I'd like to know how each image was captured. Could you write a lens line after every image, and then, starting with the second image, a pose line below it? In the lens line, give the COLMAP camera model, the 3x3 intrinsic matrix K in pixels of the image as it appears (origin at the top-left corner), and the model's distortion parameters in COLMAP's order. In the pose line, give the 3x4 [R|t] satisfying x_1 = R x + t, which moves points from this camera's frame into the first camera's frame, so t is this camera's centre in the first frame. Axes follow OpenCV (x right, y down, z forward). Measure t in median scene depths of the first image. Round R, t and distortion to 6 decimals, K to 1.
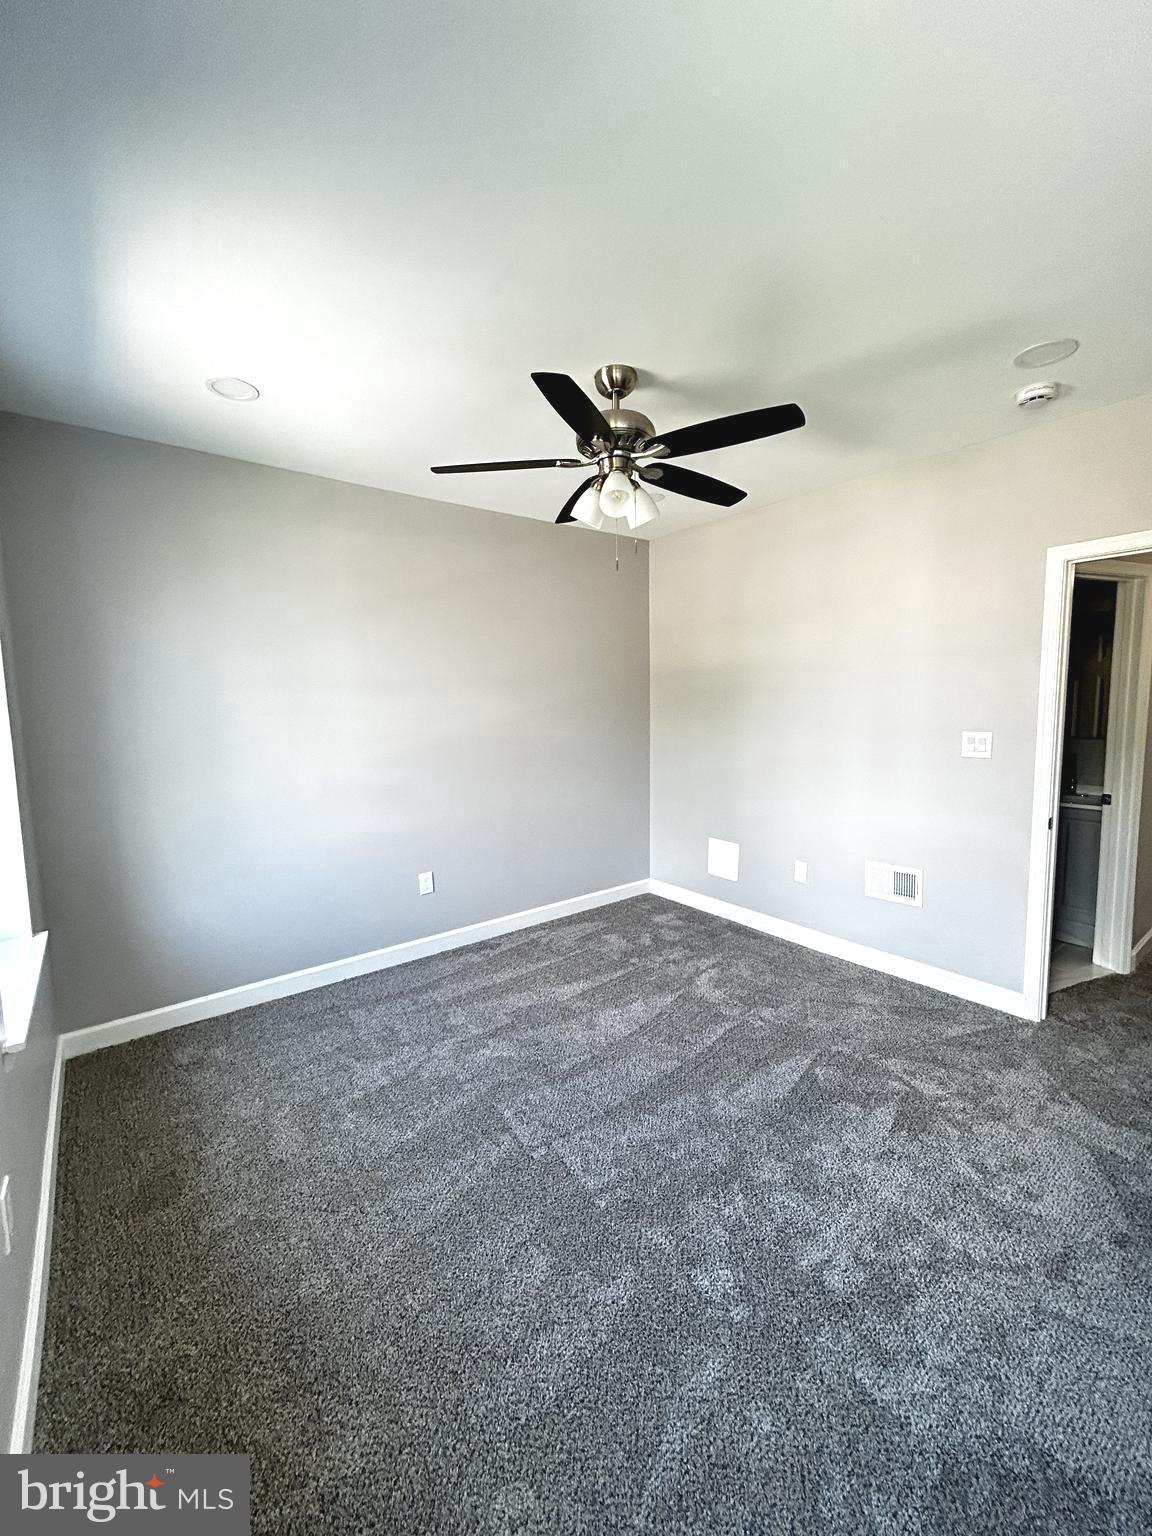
lens RADIAL K [[621.9, 0, 576.6], [0, 621.9, 768.5], [0, 0, 1]] dist [-0.000632, 0.000267]
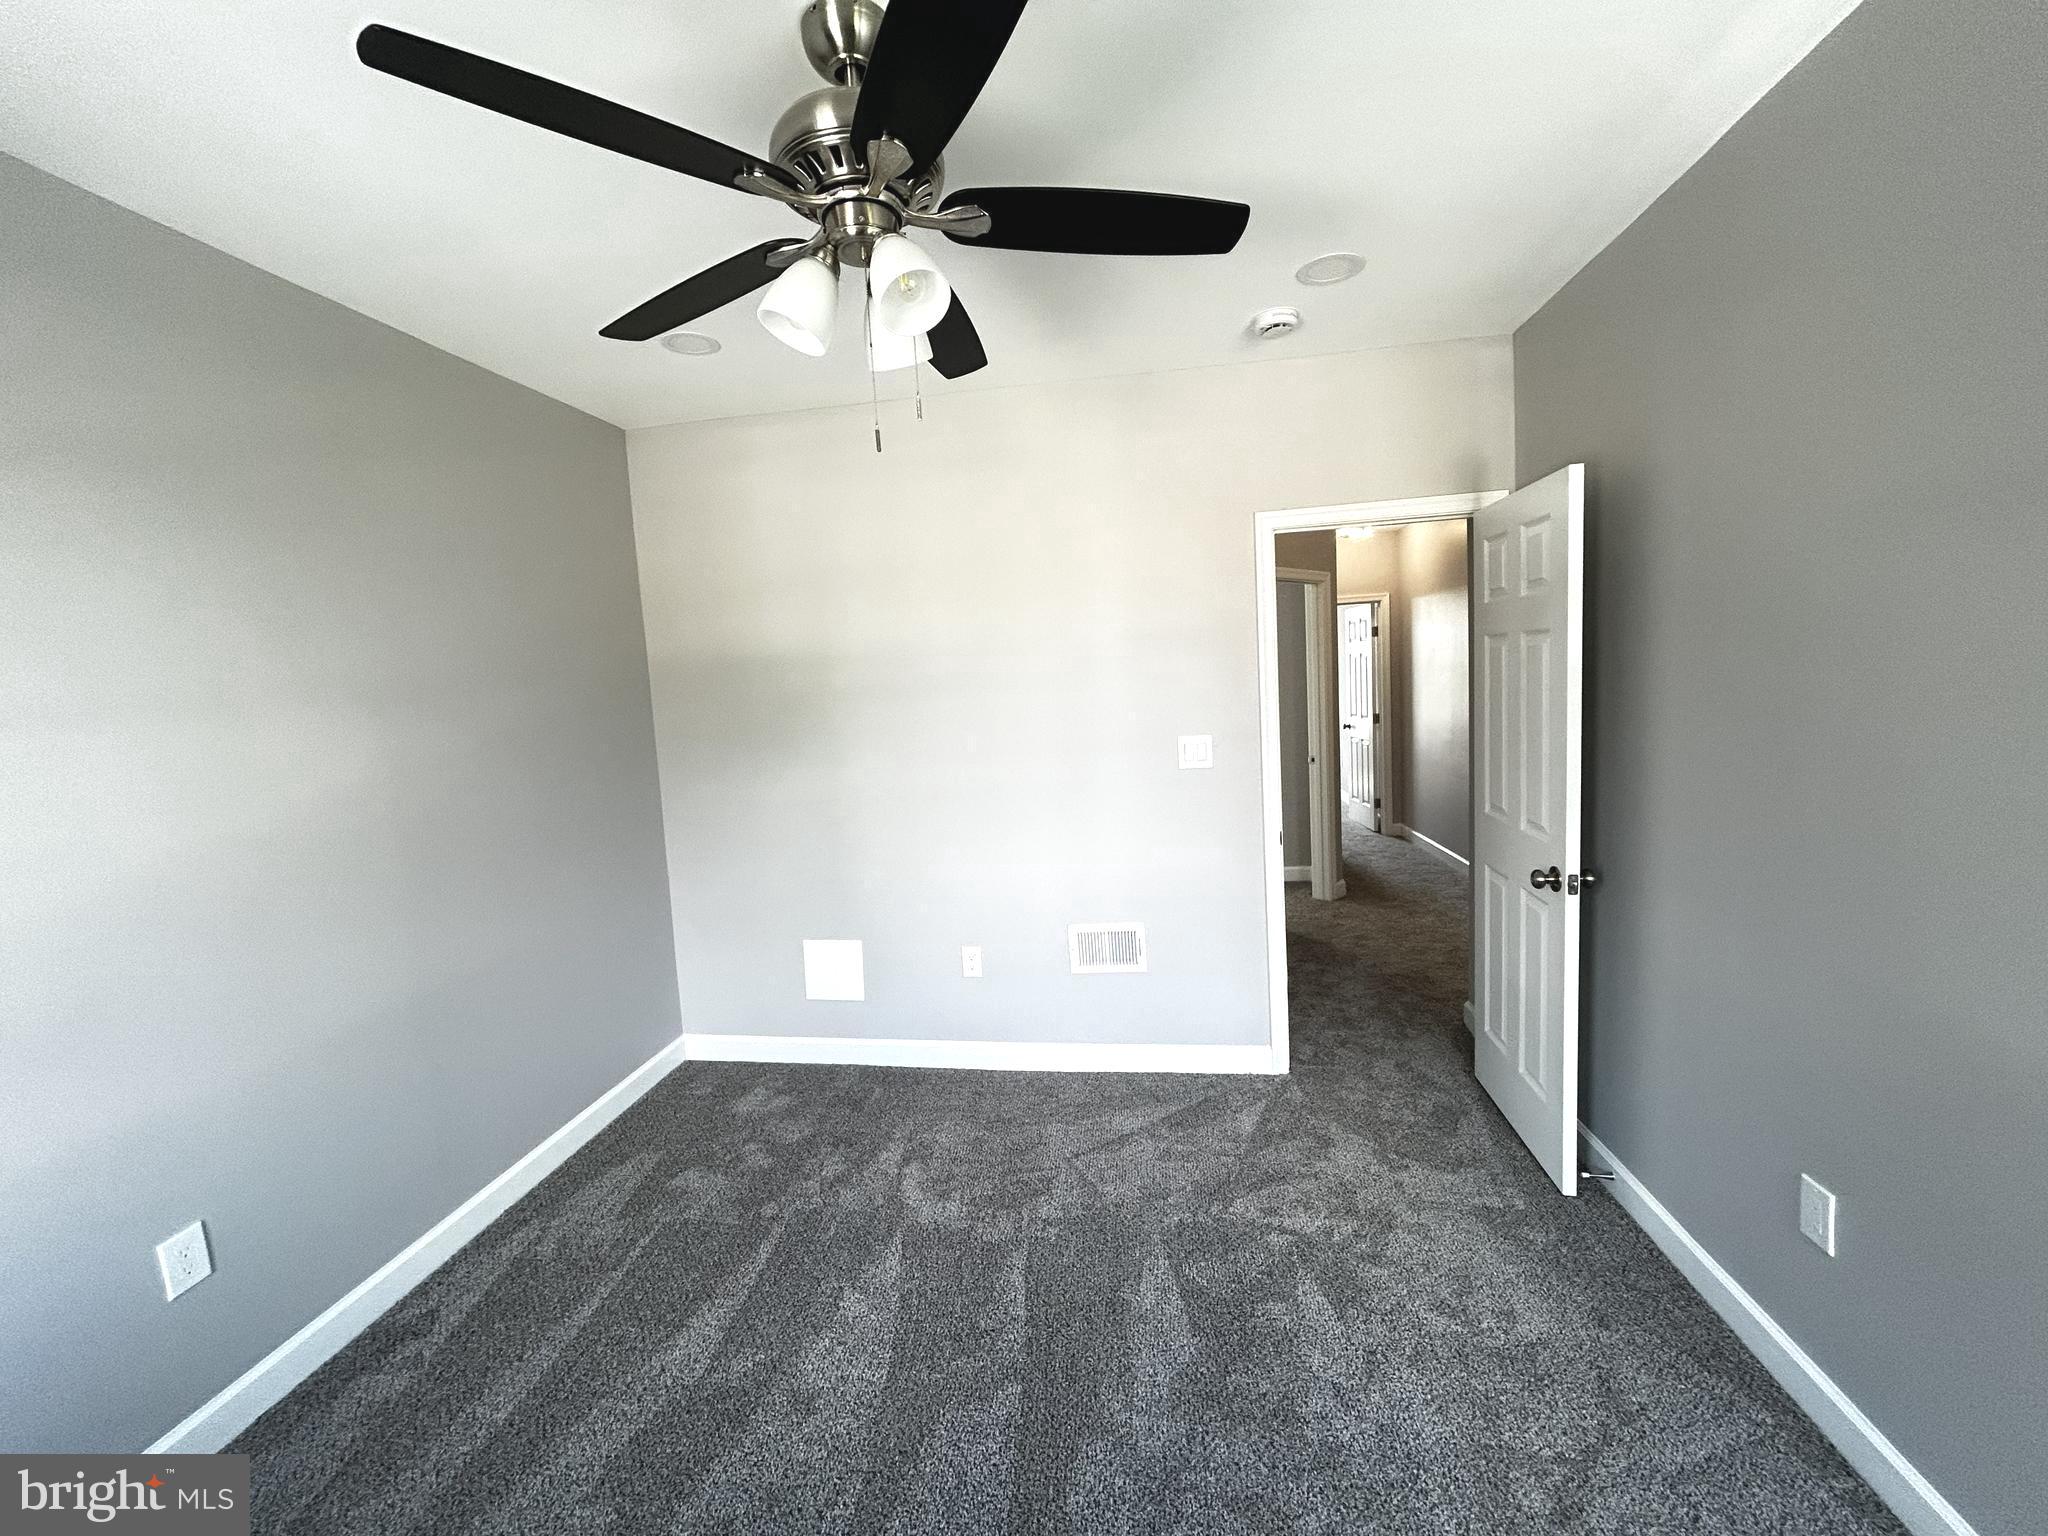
lens RADIAL K [[829.2, 0, 1023.1], [0, 829.2, 762.6], [0, 0, 1]] dist [-0.000632, 0.000267]
pose [[0.726570, -0.091849, 0.680926, -0.209606], [0.117101, 0.993079, 0.009003, -0.053551], [-0.677040, 0.073196, 0.732297, 0.332783]]
